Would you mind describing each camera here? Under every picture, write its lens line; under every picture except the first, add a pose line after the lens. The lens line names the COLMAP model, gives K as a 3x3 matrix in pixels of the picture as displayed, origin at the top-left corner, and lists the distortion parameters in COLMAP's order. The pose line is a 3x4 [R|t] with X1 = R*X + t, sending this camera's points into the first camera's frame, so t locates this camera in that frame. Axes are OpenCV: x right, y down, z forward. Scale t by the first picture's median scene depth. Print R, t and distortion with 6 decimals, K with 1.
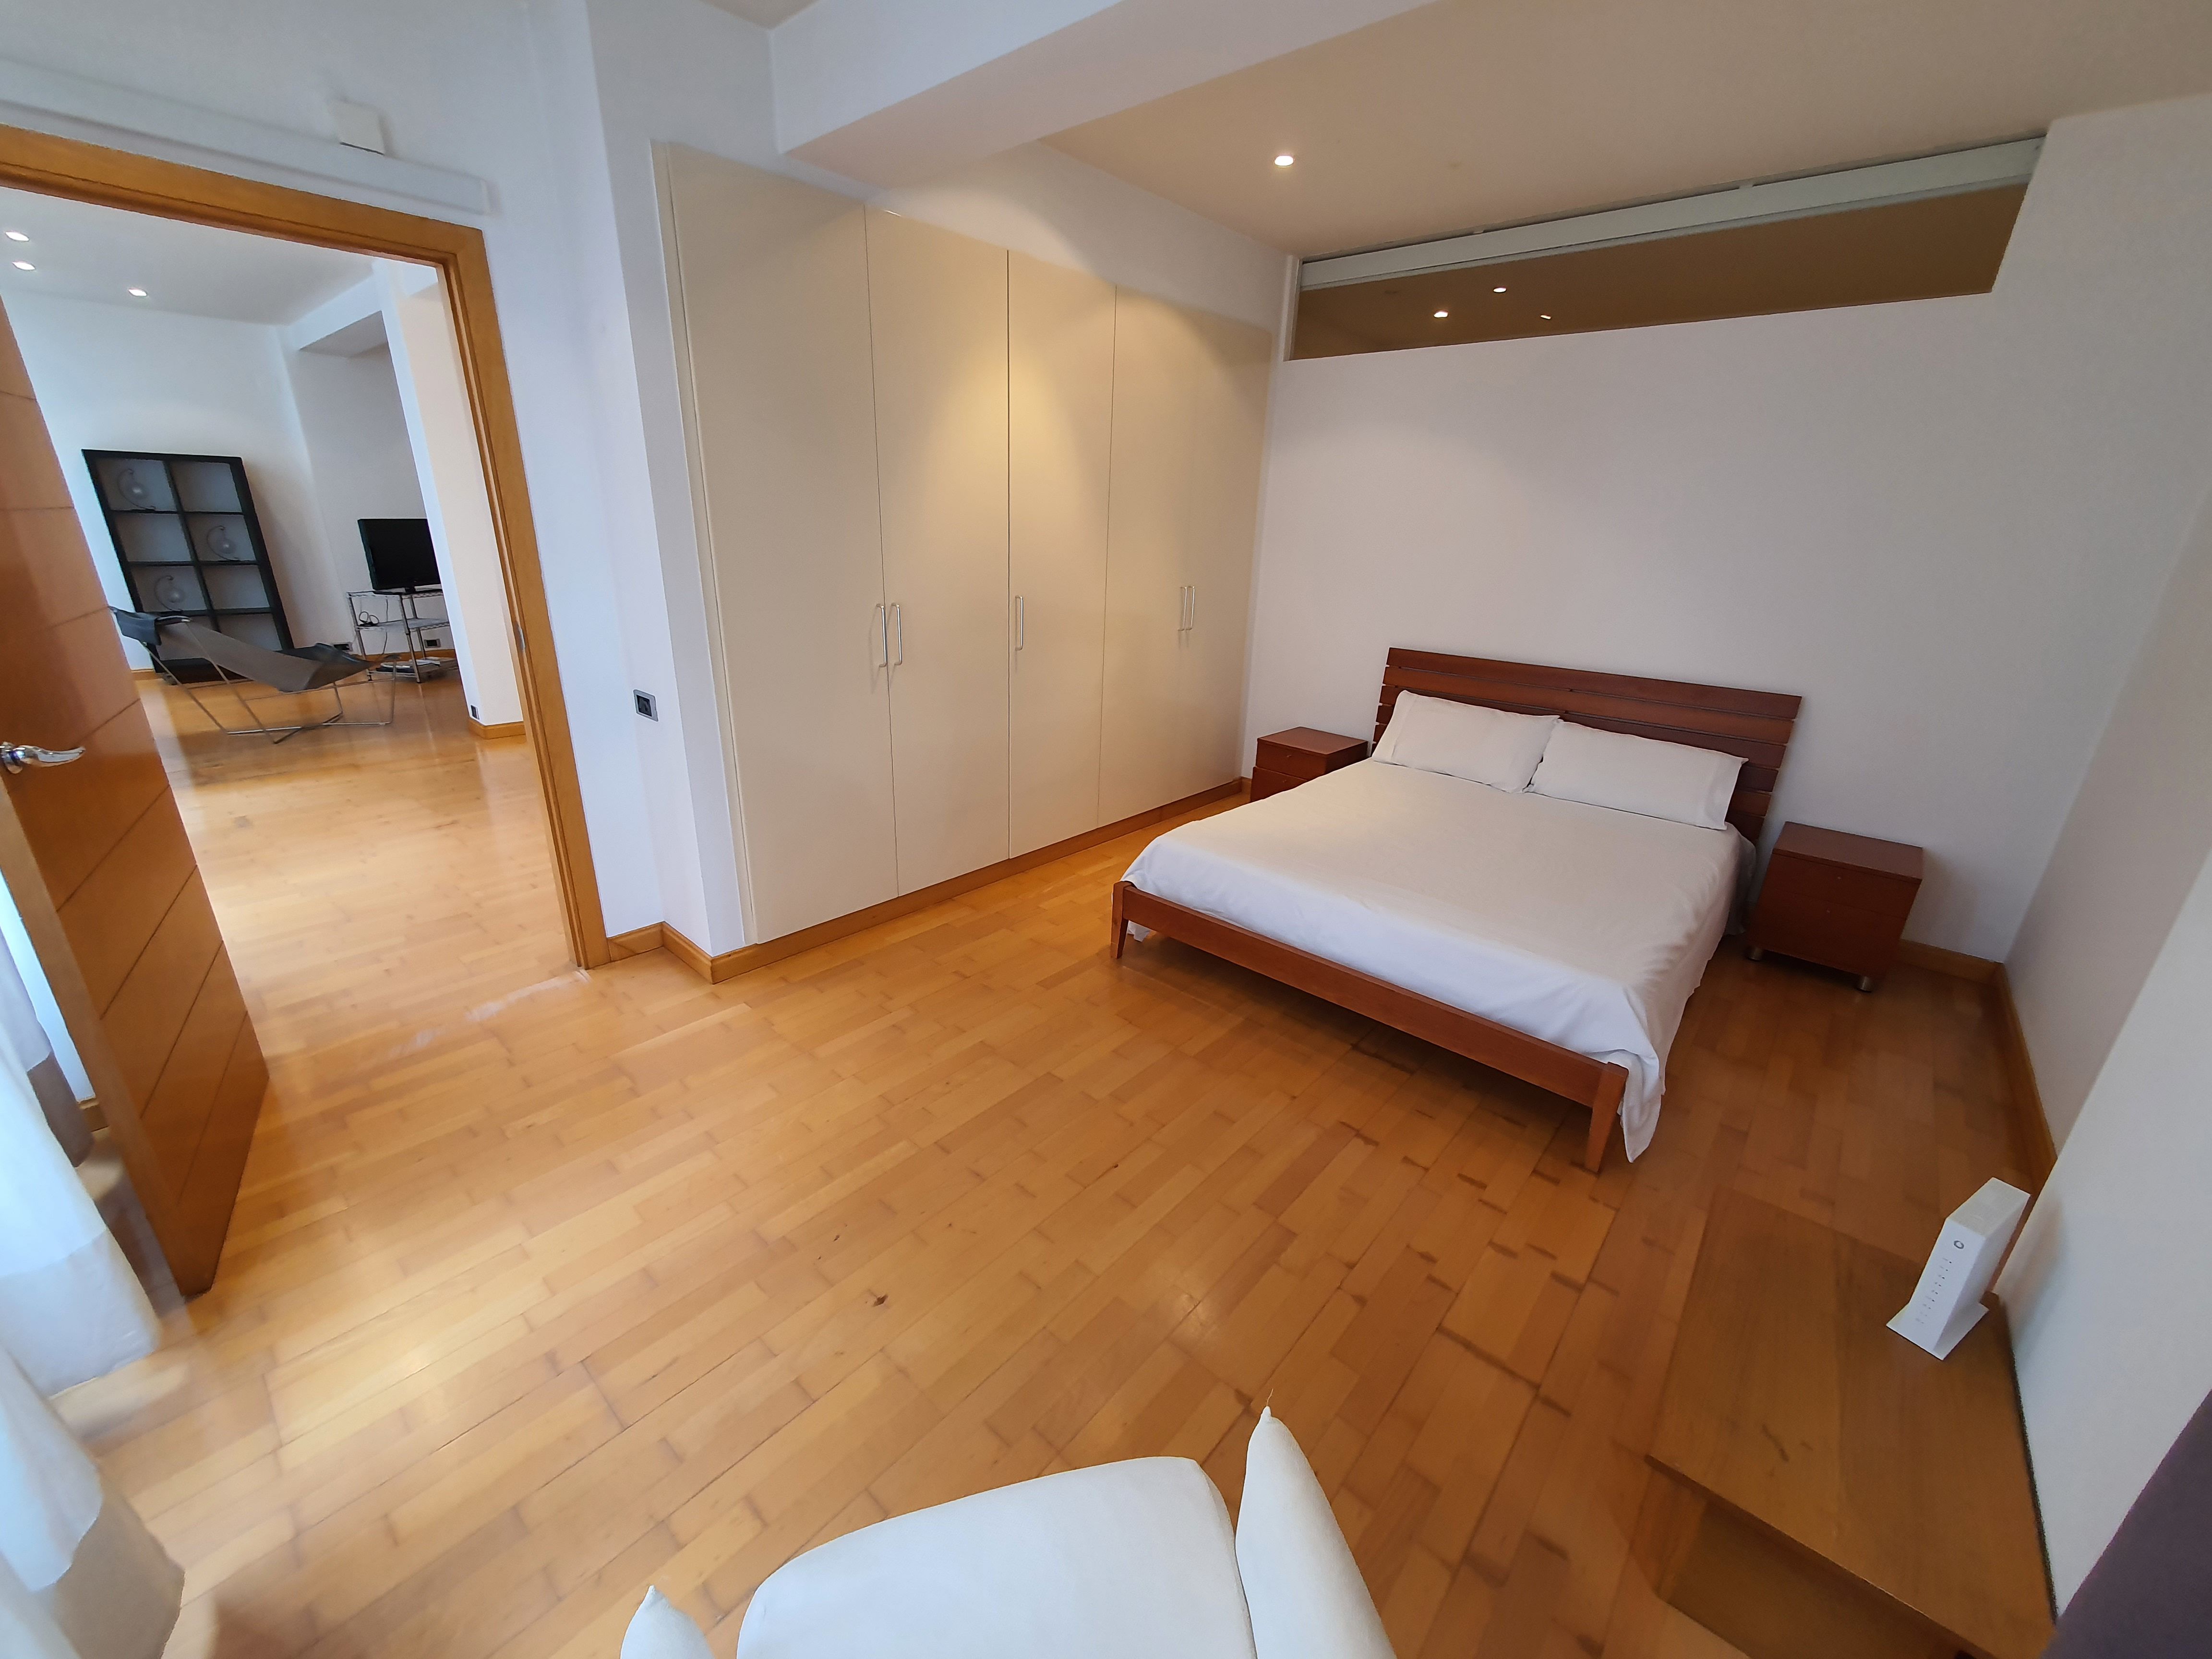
lens RADIAL K [[871.3, 0, 1102.1], [0, 871.3, 828.8], [0, 0, 1]] dist [0.000980, 0.000267]
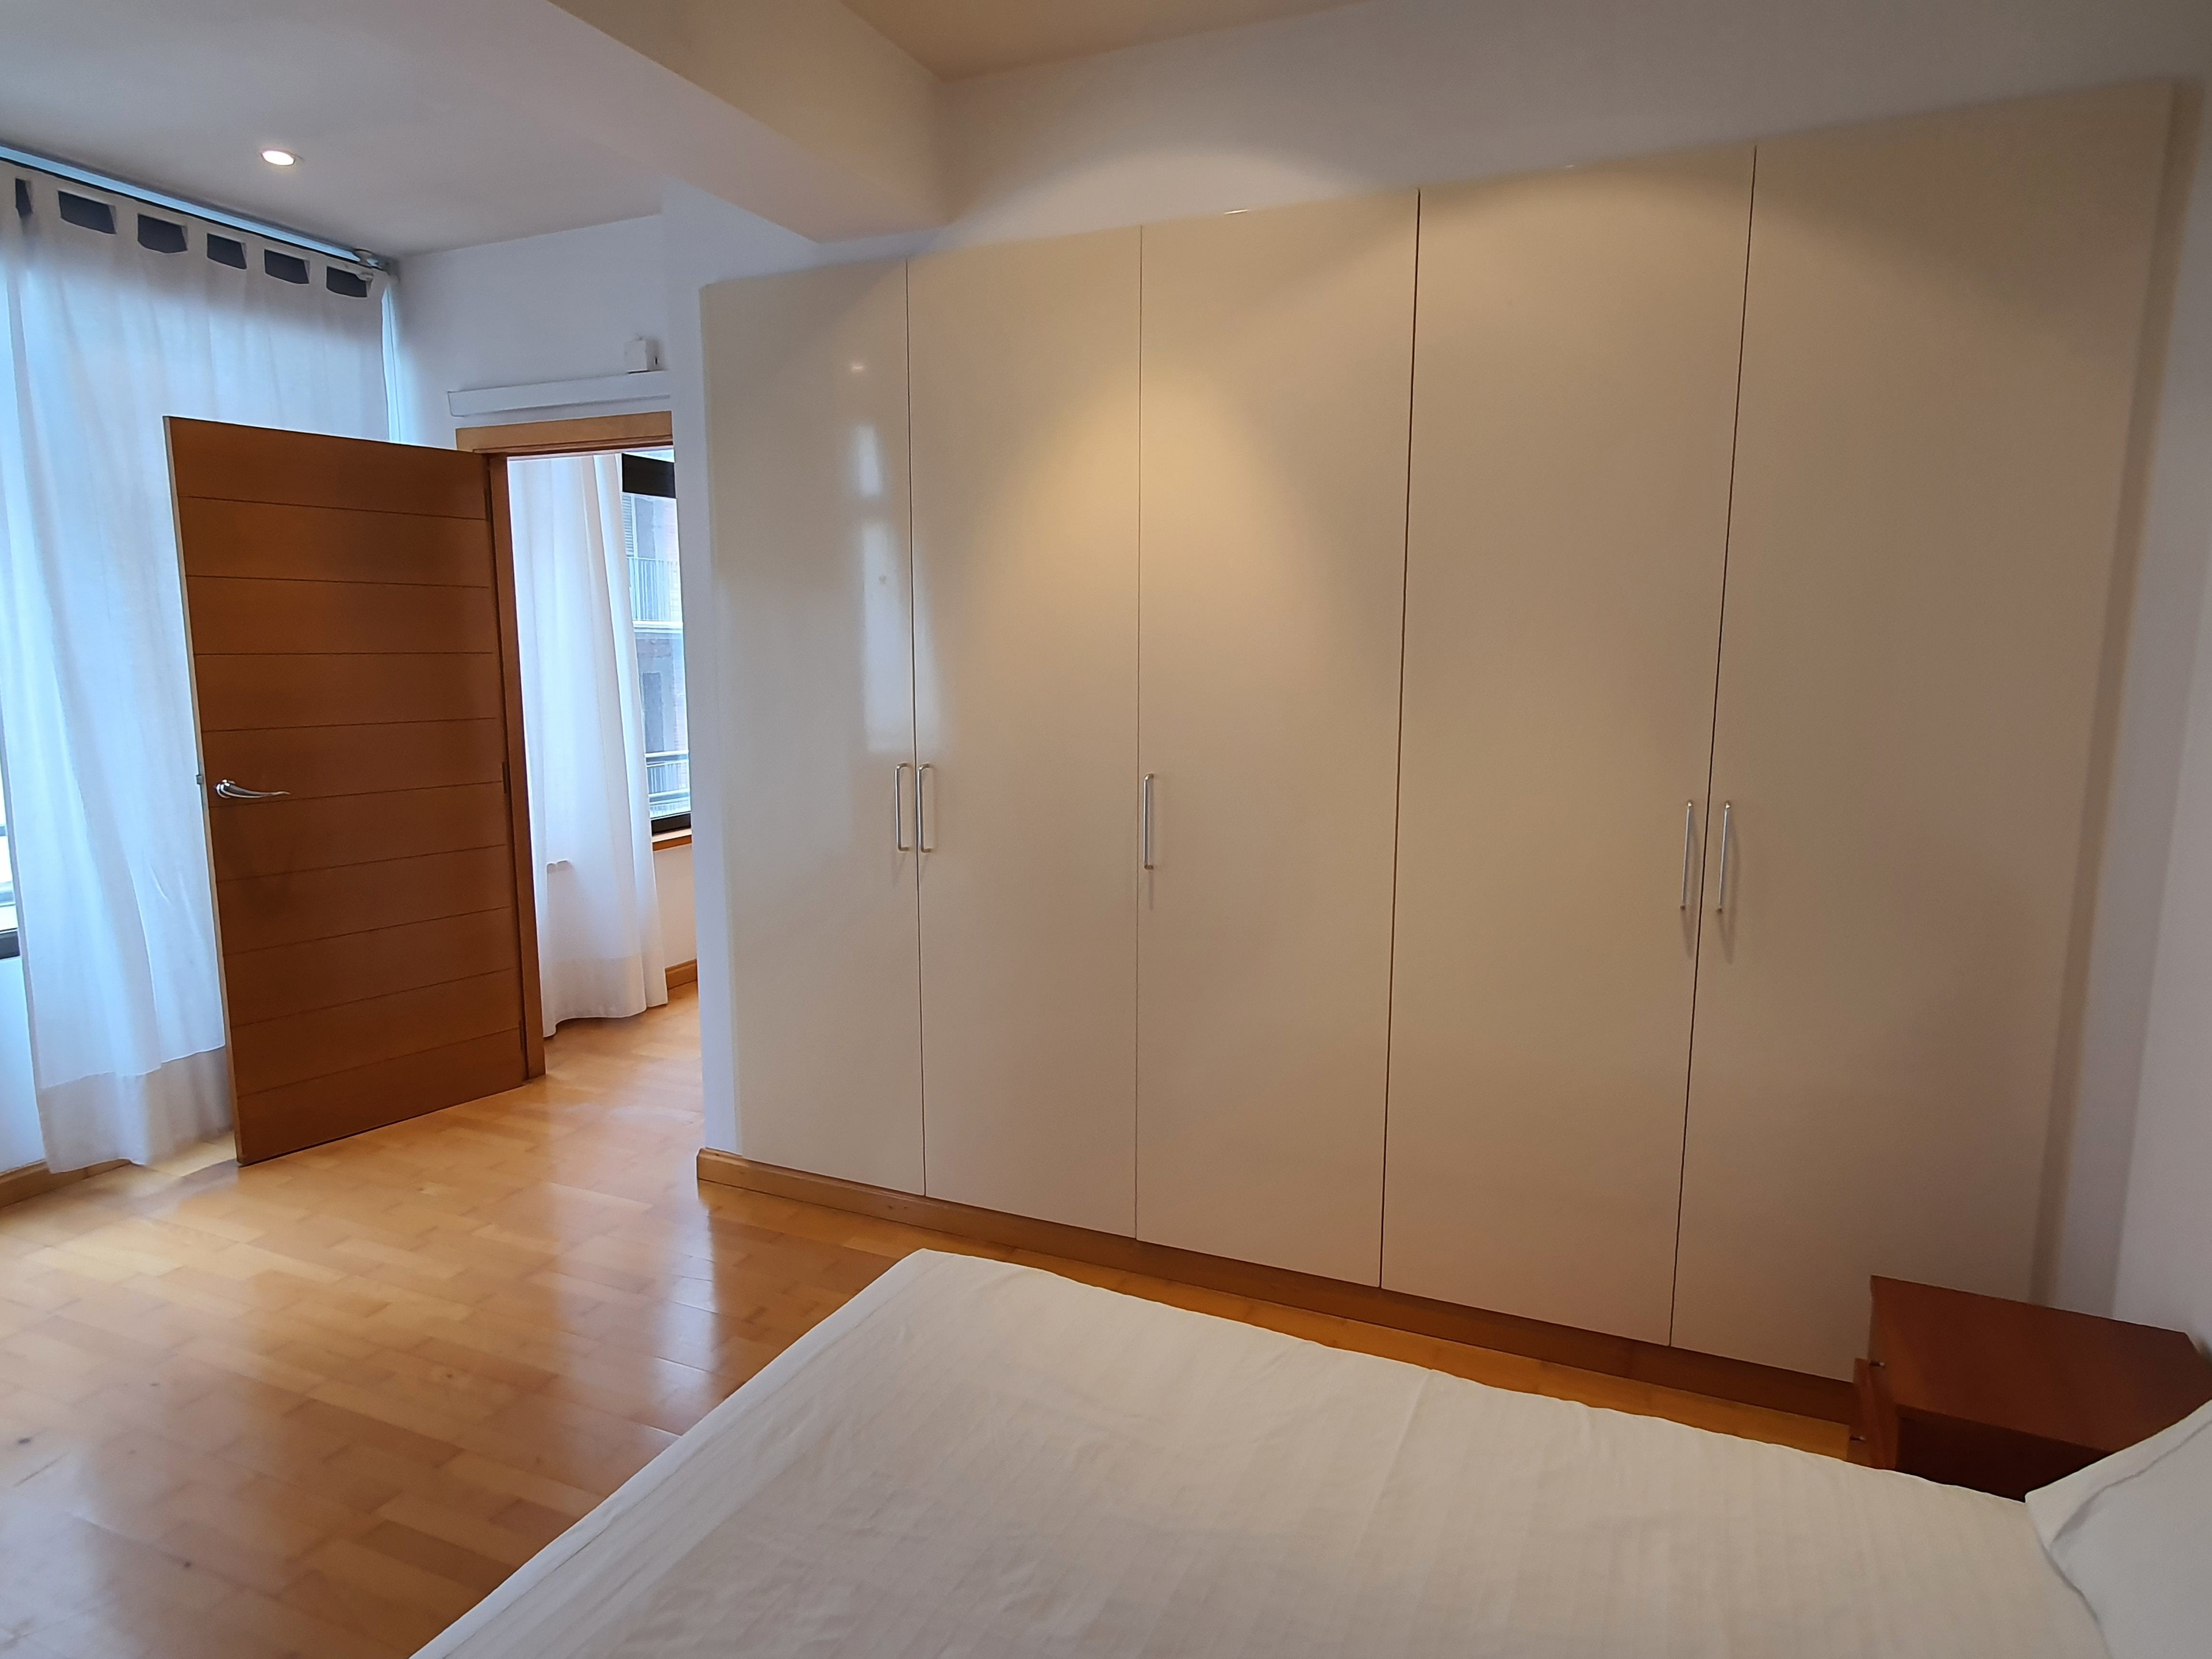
lens RADIAL K [[1278.2, 0, 1108.2], [0, 1278.2, 827.7], [0, 0, 1]] dist [0.000009, 0.000640]
pose [[0.317049, 0.104375, -0.942648, 0.920698], [-0.315470, 0.948935, -0.001033, -0.304749], [0.894404, 0.297705, 0.333786, 0.960968]]
